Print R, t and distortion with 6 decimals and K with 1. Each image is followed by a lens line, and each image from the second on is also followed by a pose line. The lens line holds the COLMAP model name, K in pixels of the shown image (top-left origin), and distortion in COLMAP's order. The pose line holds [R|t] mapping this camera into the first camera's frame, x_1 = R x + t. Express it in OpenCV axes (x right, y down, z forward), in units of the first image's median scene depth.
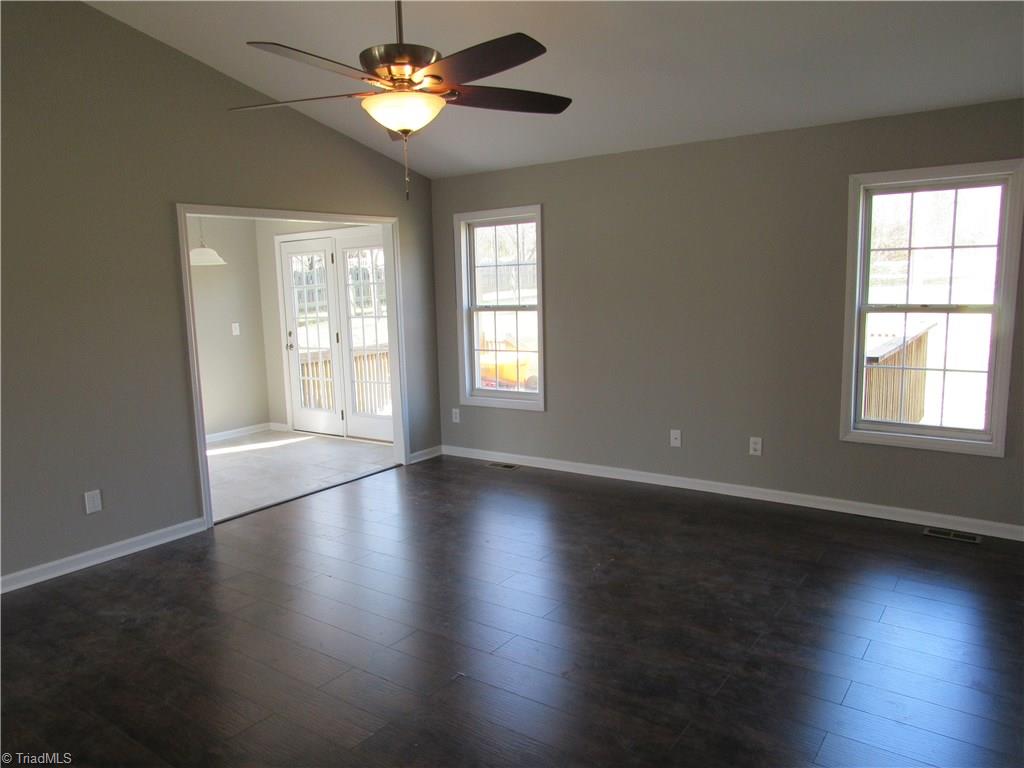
lens RADIAL K [[704.0, 0, 512.0], [0, 704.0, 384.0], [0, 0, 1]] dist [-0.059891, 0.022621]
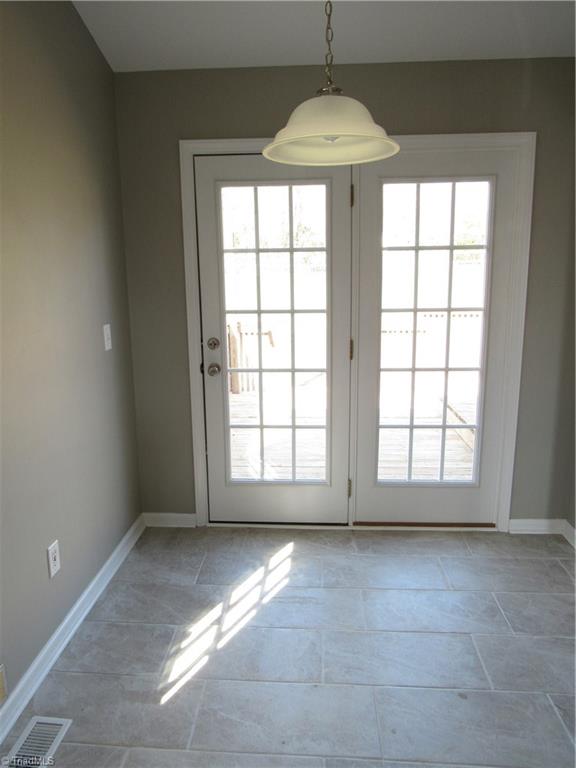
lens RADIAL K [[528.0, 0, 288.0], [0, 528.0, 384.0], [0, 0, 1]] dist [-0.059891, 0.022621]
pose [[0.874074, -0.080949, 0.479000, -0.454657], [0.053588, 0.996068, 0.070545, -0.065919], [-0.482827, -0.035993, 0.874976, 0.636717]]
